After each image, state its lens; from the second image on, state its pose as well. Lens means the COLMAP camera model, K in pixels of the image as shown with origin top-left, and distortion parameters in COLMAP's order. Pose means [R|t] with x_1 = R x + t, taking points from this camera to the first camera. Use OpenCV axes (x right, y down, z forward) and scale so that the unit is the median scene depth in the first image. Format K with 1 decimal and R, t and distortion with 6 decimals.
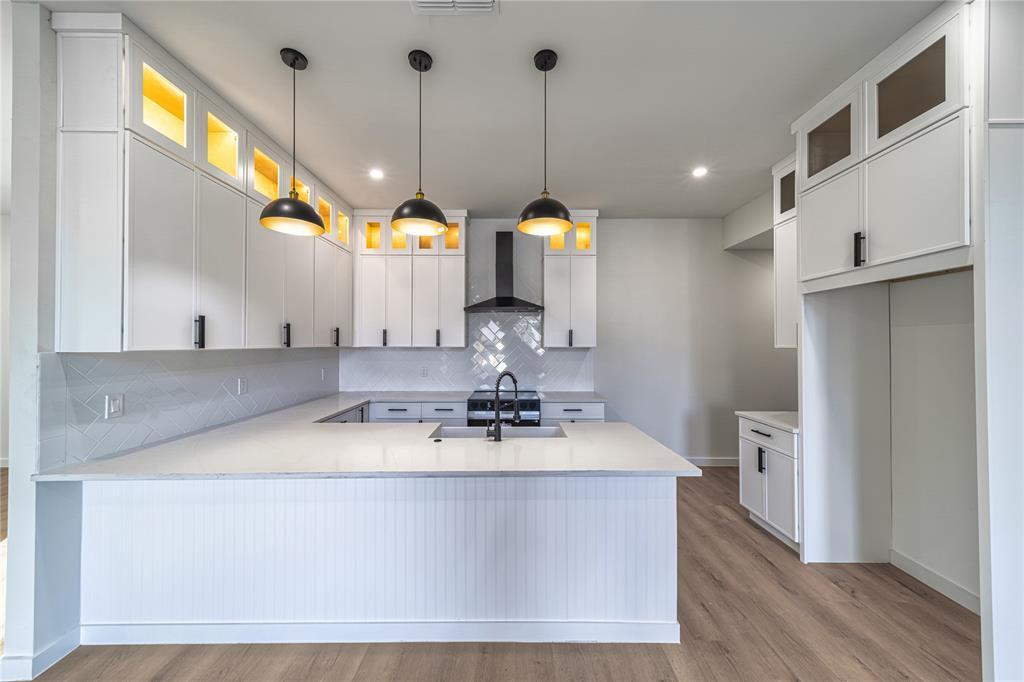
lens RADIAL K [[359.8, 0, 512.0], [0, 359.8, 341.0], [0, 0, 1]] dist [0.002846, 0.000128]
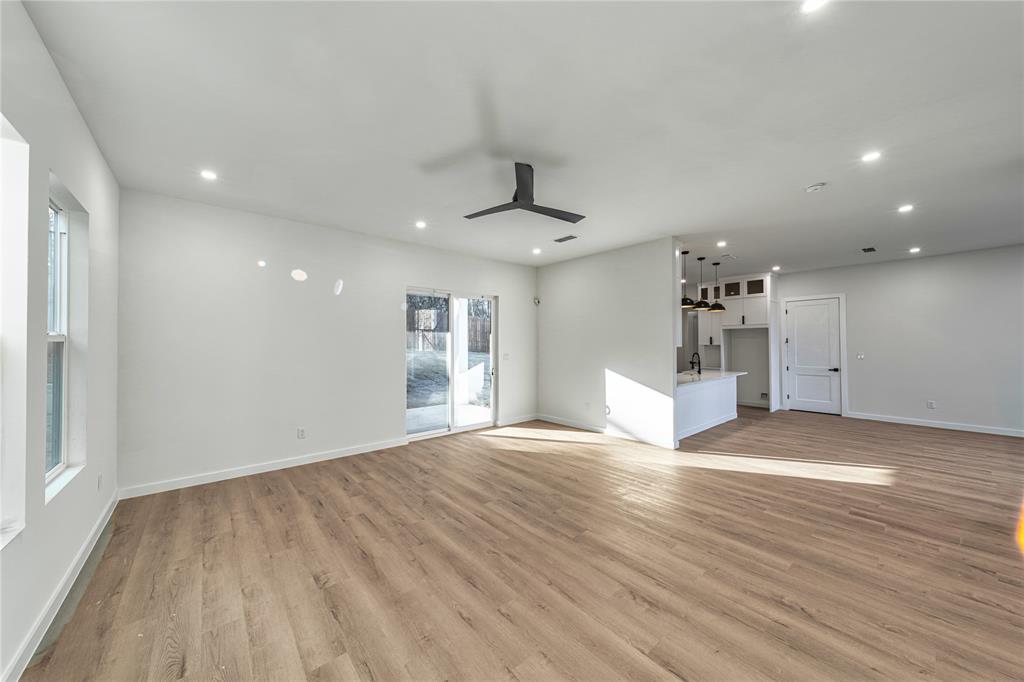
lens RADIAL K [[359.8, 0, 512.0], [0, 359.8, 341.0], [0, 0, 1]] dist [0.002846, 0.000128]
pose [[0.753611, 0.003315, 0.657313, -3.705554], [-0.004022, 0.999992, -0.000432, -0.008384], [-0.657309, -0.002318, 0.753618, -0.341451]]
